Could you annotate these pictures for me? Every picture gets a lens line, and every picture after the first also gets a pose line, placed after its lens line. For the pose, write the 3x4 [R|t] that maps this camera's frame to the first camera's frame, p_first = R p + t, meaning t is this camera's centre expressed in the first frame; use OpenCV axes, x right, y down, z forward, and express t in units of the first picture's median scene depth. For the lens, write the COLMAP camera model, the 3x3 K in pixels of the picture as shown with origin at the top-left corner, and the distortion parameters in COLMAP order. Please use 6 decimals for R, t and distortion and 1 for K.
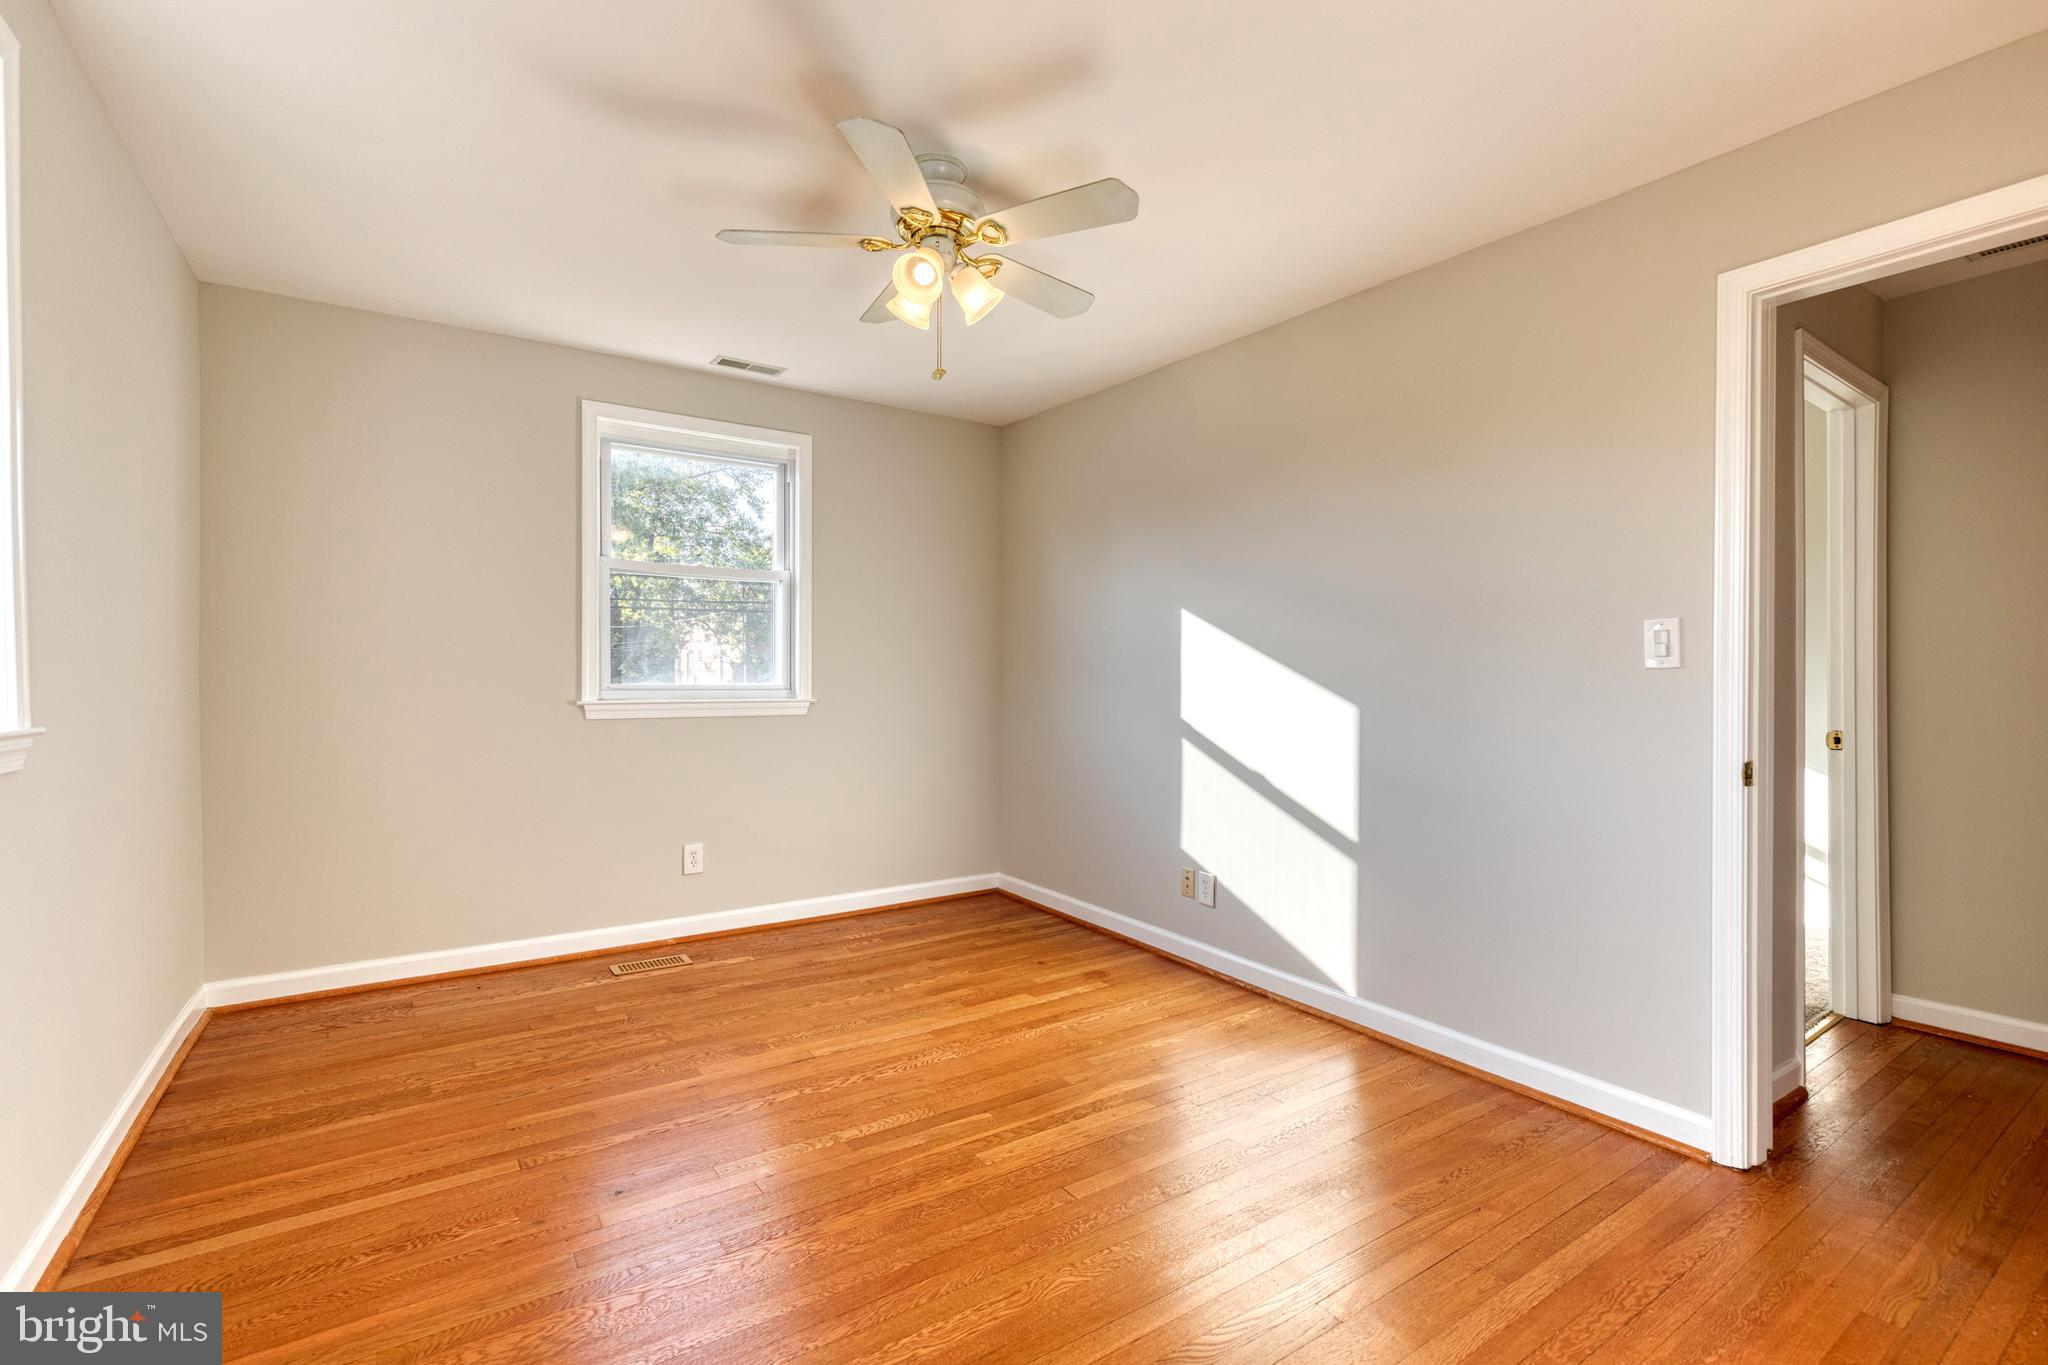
lens RADIAL K [[921.2, 0, 1040.1], [0, 921.2, 674.9], [0, 0, 1]] dist [0.009735, -0.002660]
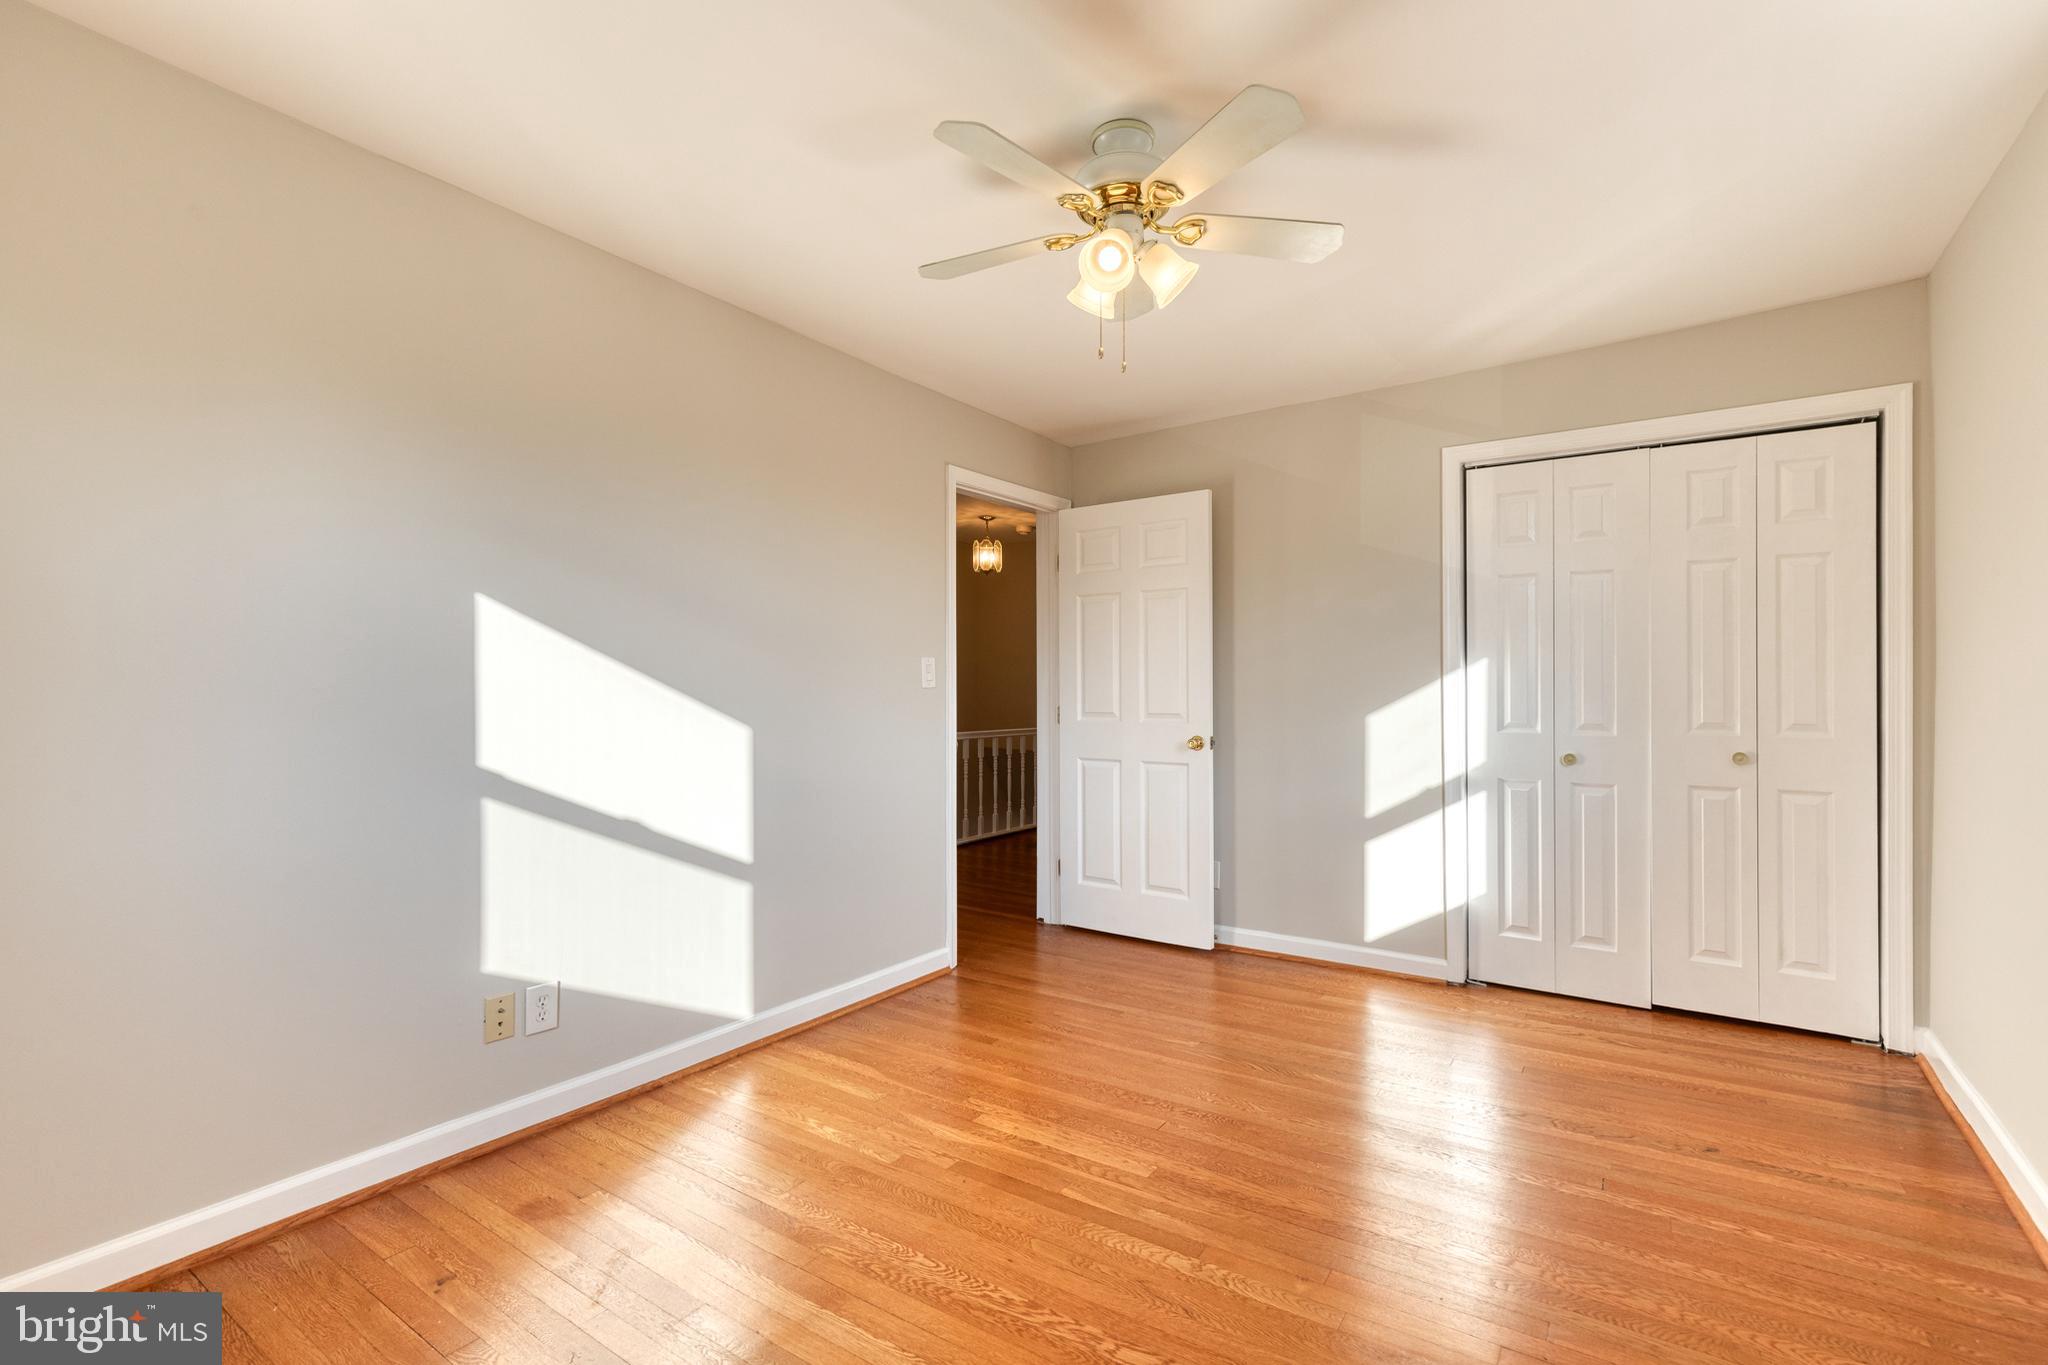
lens RADIAL K [[921.2, 0, 1037.8], [0, 921.2, 685.8], [0, 0, 1]] dist [0.009735, -0.002660]
pose [[-0.350634, -0.000544, 0.936512, -0.713652], [0.001877, 0.999997, 0.001283, -0.009586], [-0.936511, 0.002208, -0.350632, 1.079577]]
